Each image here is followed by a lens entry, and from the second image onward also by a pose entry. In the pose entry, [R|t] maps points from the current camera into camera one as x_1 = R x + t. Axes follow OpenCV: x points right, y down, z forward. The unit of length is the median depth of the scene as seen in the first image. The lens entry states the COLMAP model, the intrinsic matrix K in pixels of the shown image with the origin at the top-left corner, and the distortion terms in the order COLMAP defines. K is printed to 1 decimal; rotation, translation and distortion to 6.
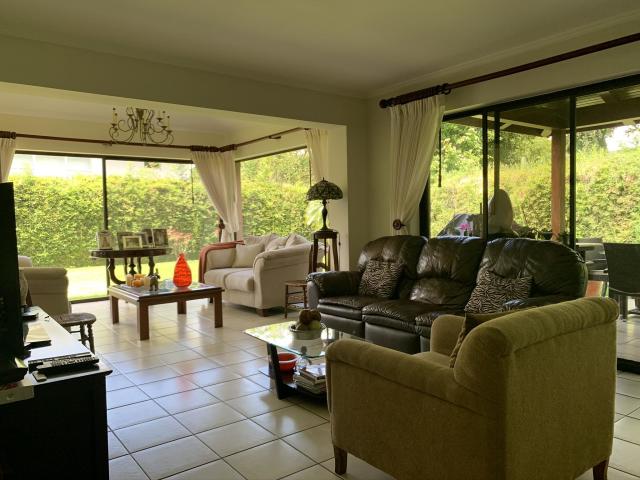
lens RADIAL K [[489.3, 0, 316.9], [0, 489.3, 244.5], [0, 0, 1]] dist [0.024665, -0.023651]
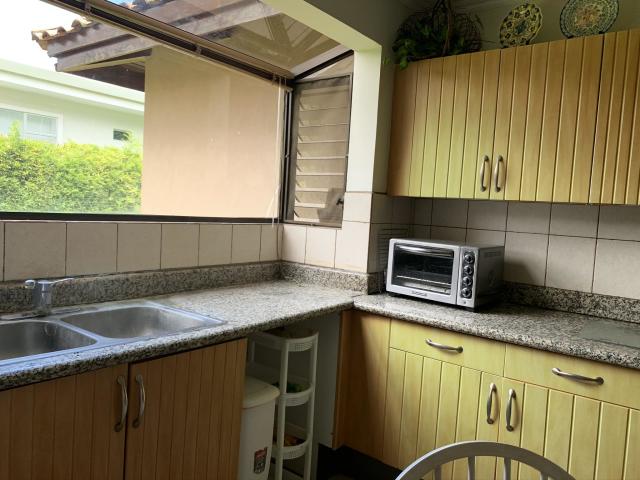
lens RADIAL K [[489.3, 0, 330.5], [0, 489.3, 240.0], [0, 0, 1]] dist [0.024665, -0.023651]
pose [[0.960377, 0.057082, 0.272795, -0.305815], [-0.060173, 0.998184, 0.002968, -0.008255], [-0.272130, -0.019265, 0.962068, 0.093495]]
